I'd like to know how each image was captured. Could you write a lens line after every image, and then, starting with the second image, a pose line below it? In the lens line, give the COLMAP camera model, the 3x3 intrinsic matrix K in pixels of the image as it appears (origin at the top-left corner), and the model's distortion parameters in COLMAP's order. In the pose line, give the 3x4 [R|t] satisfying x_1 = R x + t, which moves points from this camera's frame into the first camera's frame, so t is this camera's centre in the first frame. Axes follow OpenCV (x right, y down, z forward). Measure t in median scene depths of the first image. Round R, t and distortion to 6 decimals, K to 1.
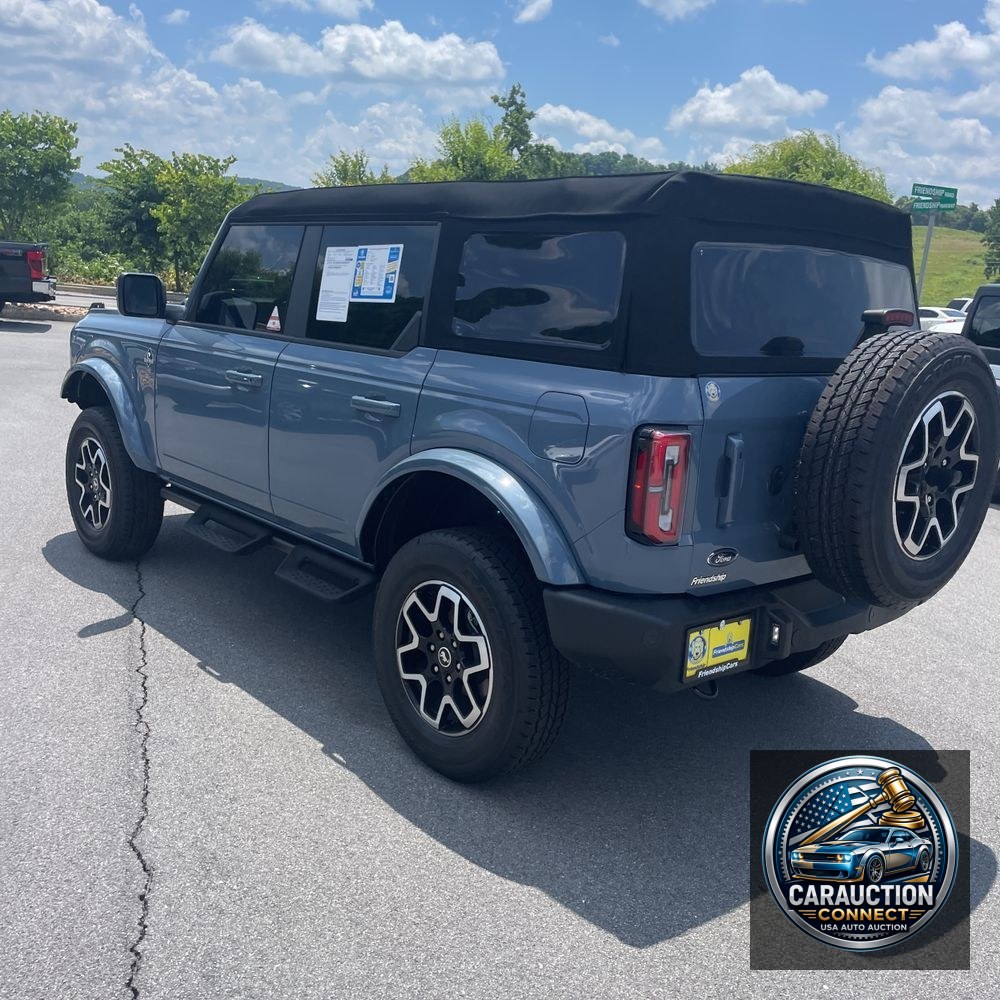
lens RADIAL K [[1017.3, 0, 500.0], [0, 1017.3, 500.0], [0, 0, 1]] dist [0.089146, -0.134613]
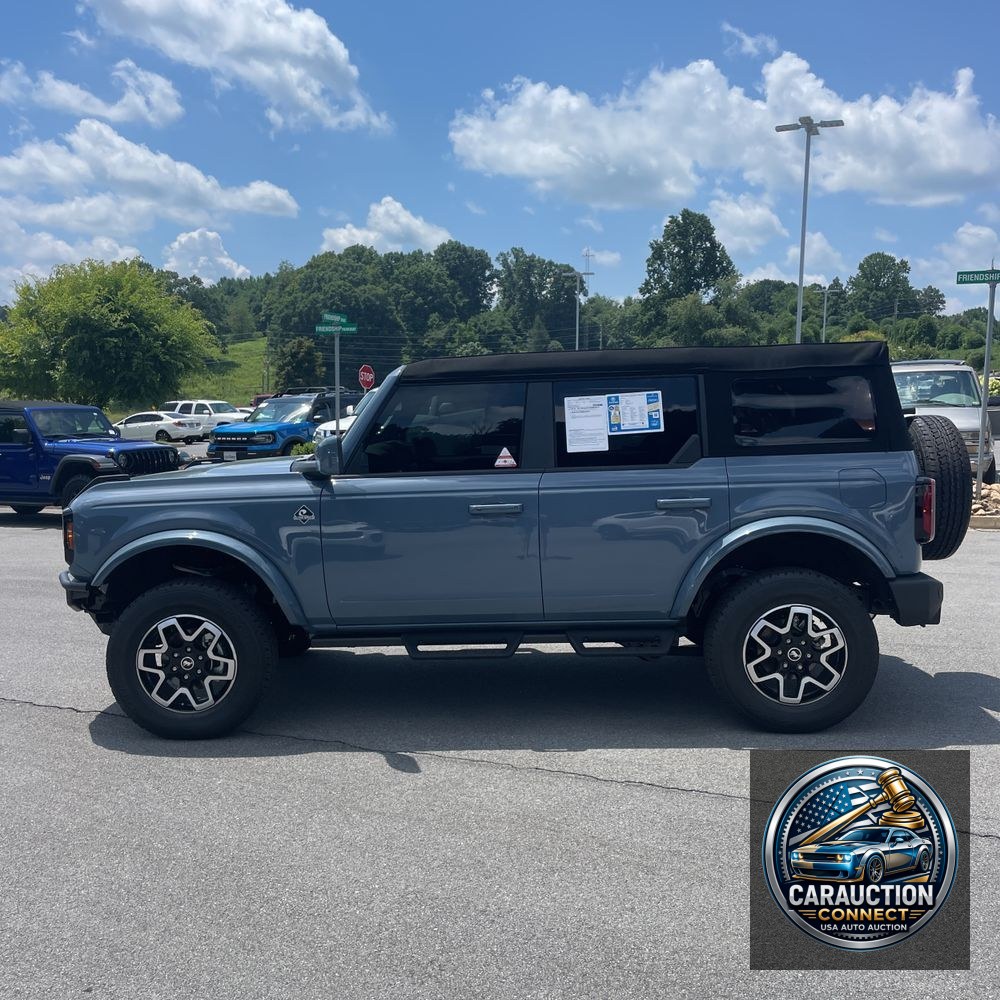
lens RADIAL K [[1017.3, 0, 500.0], [0, 1017.3, 500.0], [0, 0, 1]] dist [0.089146, -0.134613]
pose [[0.687140, -0.141756, 0.712562, -1.268748], [0.218328, 0.975737, -0.016428, -0.125442], [-0.692944, 0.166861, 0.701417, 0.180127]]
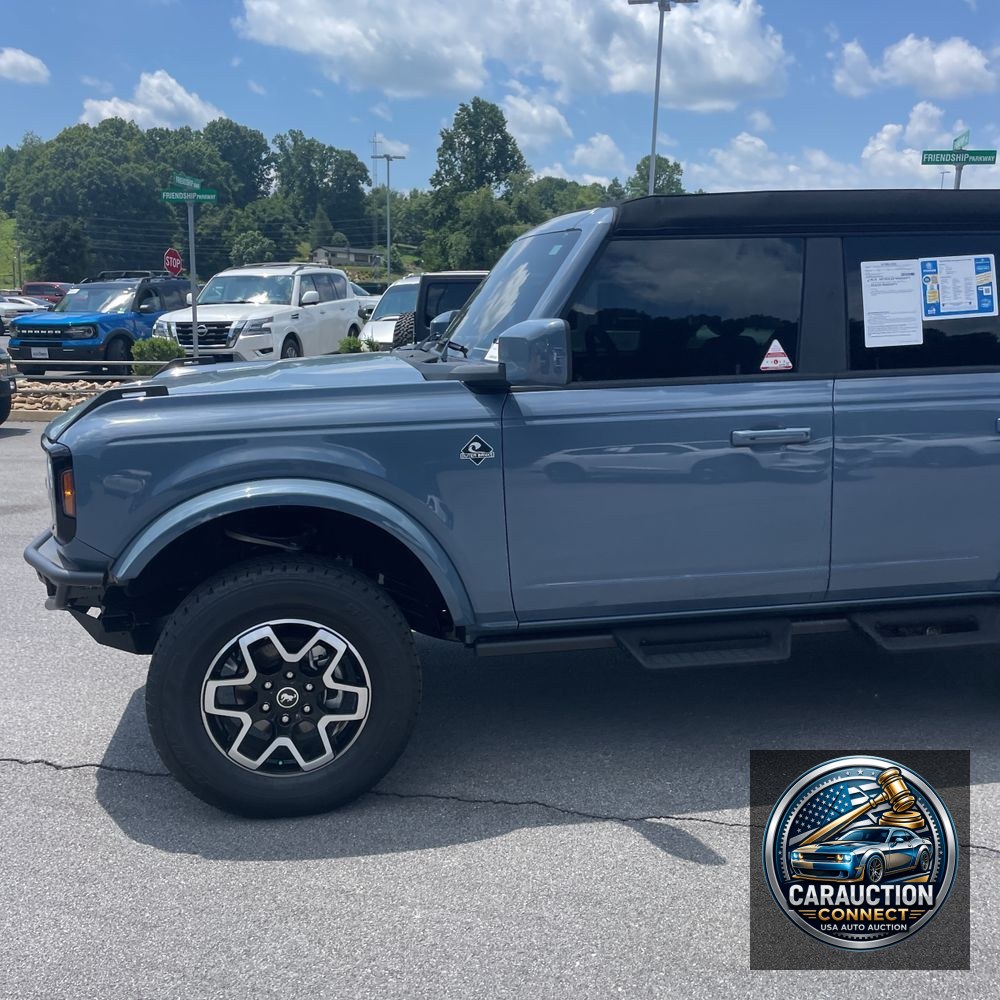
lens RADIAL K [[1017.3, 0, 500.0], [0, 1017.3, 500.0], [0, 0, 1]] dist [0.089146, -0.134613]
pose [[0.518418, -0.228379, 0.824066, -1.166518], [0.225077, 0.966139, 0.126158, -0.250456], [-0.824975, 0.120076, 0.552267, 0.864537]]
